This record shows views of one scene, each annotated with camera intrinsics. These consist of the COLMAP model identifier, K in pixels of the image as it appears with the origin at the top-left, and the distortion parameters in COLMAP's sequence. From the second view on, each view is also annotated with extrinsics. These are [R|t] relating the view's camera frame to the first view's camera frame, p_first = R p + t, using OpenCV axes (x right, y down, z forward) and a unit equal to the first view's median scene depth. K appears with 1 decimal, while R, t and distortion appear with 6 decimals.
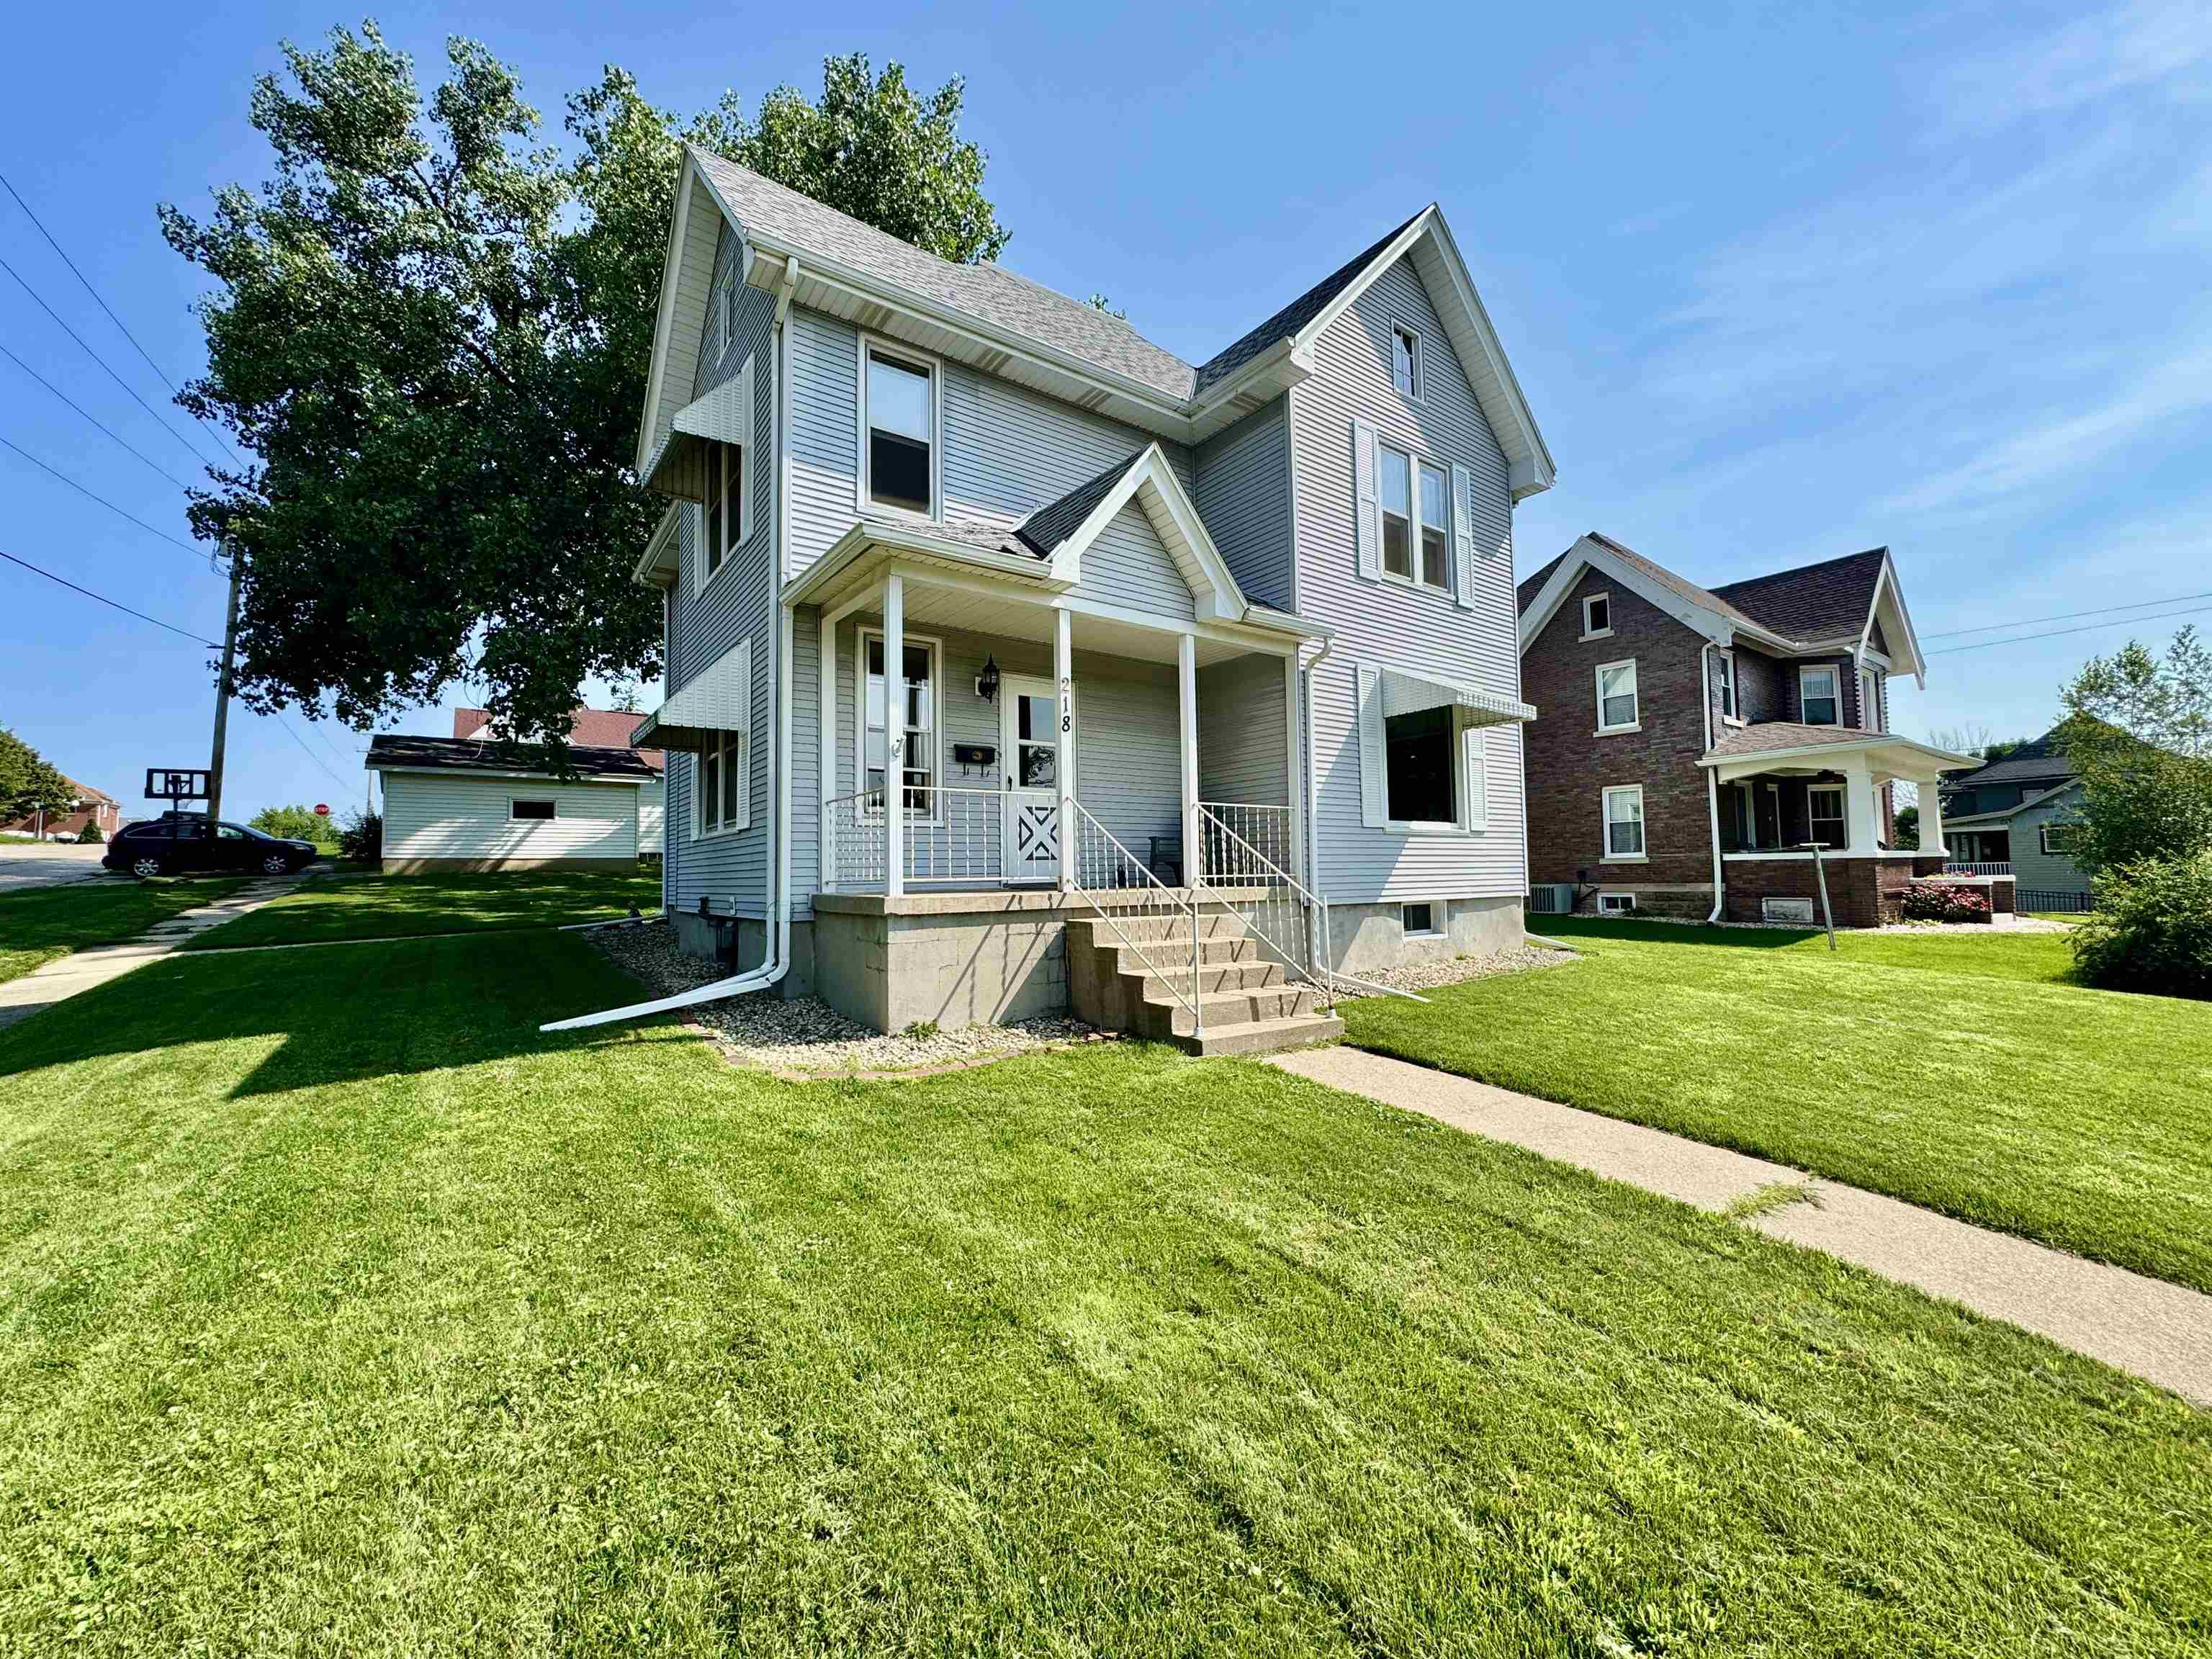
lens RADIAL K [[889.8, 0, 1109.7], [0, 889.8, 827.3], [0, 0, 1]] dist [-0.003112, -0.000216]
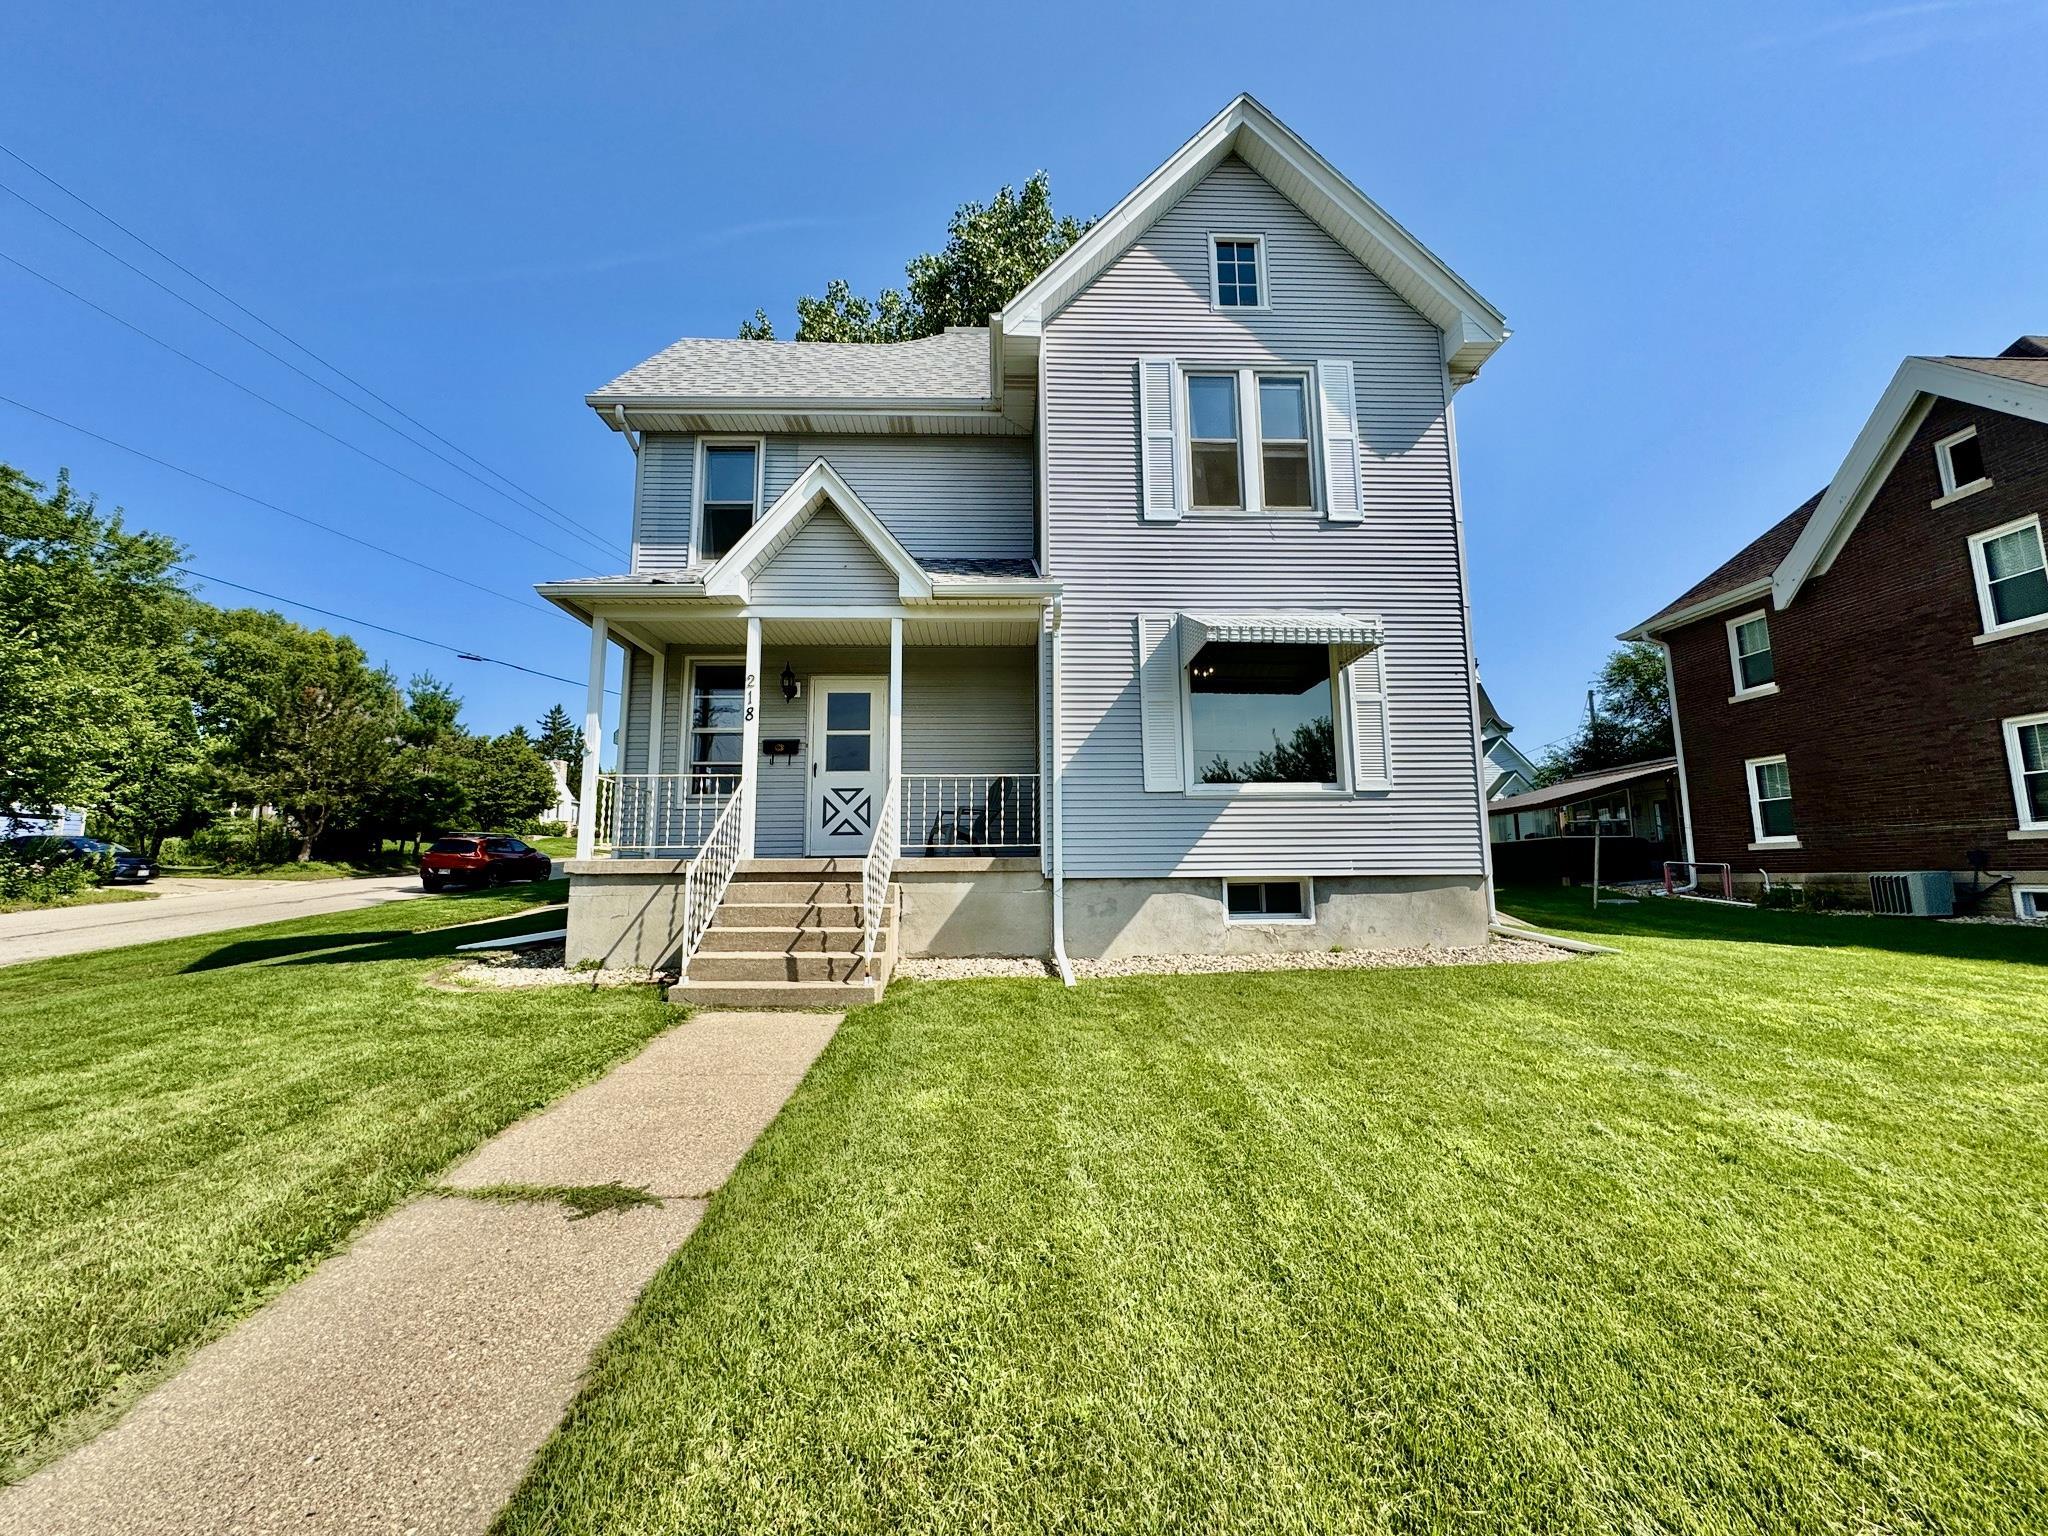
lens RADIAL K [[823.9, 0, 1025.5], [0, 823.9, 766.6], [0, 0, 1]] dist [-0.003112, -0.000216]
pose [[0.822873, -0.068260, -0.564110, 0.689390], [0.026825, 0.996318, -0.081431, 0.040278], [0.567592, 0.051875, 0.821674, 0.260897]]
